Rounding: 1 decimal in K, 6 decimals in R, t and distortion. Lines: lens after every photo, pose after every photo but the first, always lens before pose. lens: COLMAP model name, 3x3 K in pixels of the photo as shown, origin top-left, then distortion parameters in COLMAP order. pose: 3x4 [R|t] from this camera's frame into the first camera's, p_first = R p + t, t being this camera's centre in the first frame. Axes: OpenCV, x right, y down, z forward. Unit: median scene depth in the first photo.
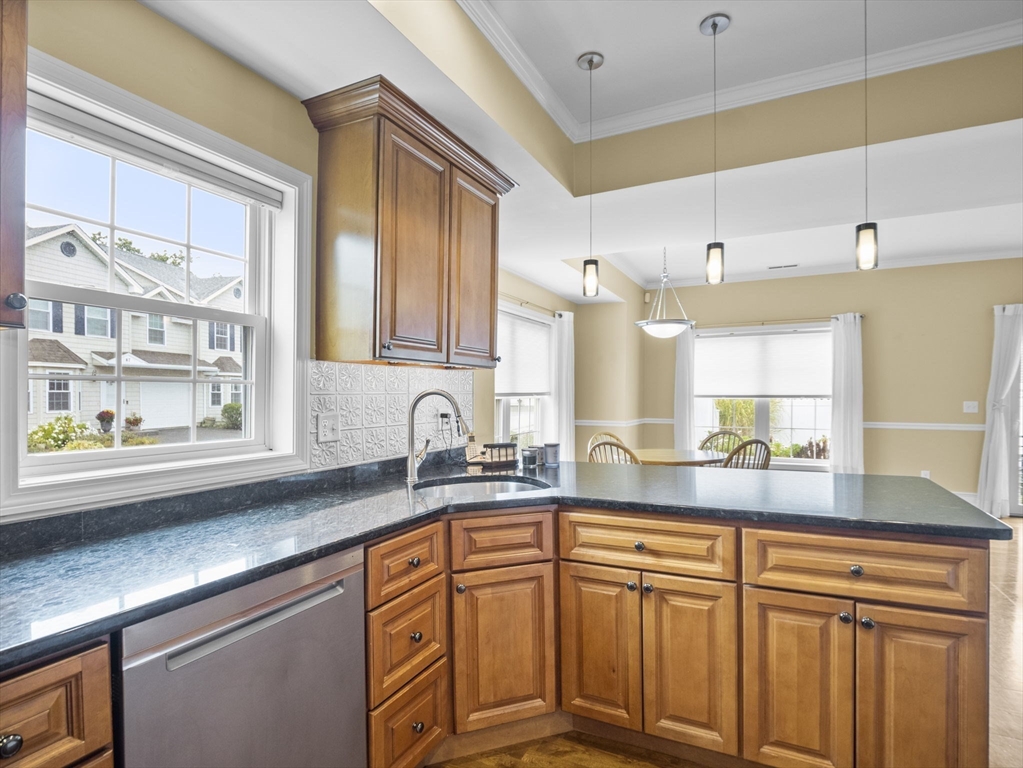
lens RADIAL K [[520.4, 0, 518.8], [0, 520.4, 388.8], [0, 0, 1]] dist [0.000205, -0.013114]
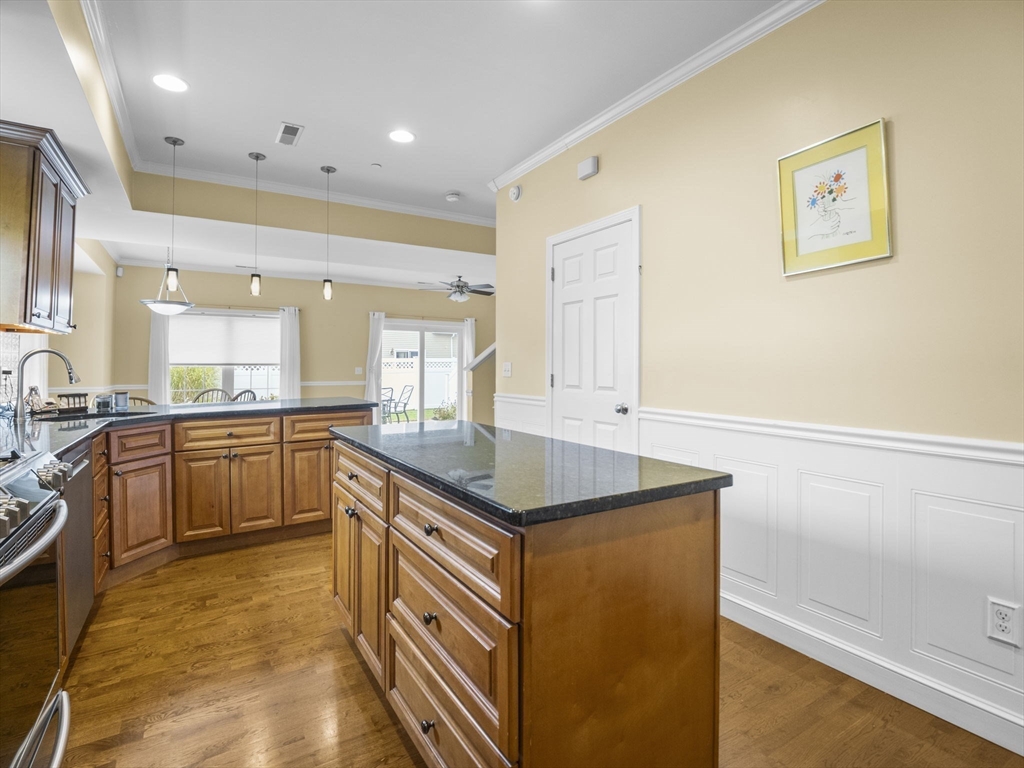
lens RADIAL K [[520.9, 0, 519.3], [0, 520.9, 388.8], [0, 0, 1]] dist [0.000205, -0.013114]
pose [[0.514957, -0.033908, 0.856545, -0.799773], [-0.005608, 0.999063, 0.042921, 0.047945], [-0.857198, -0.026906, 0.514284, -0.829398]]
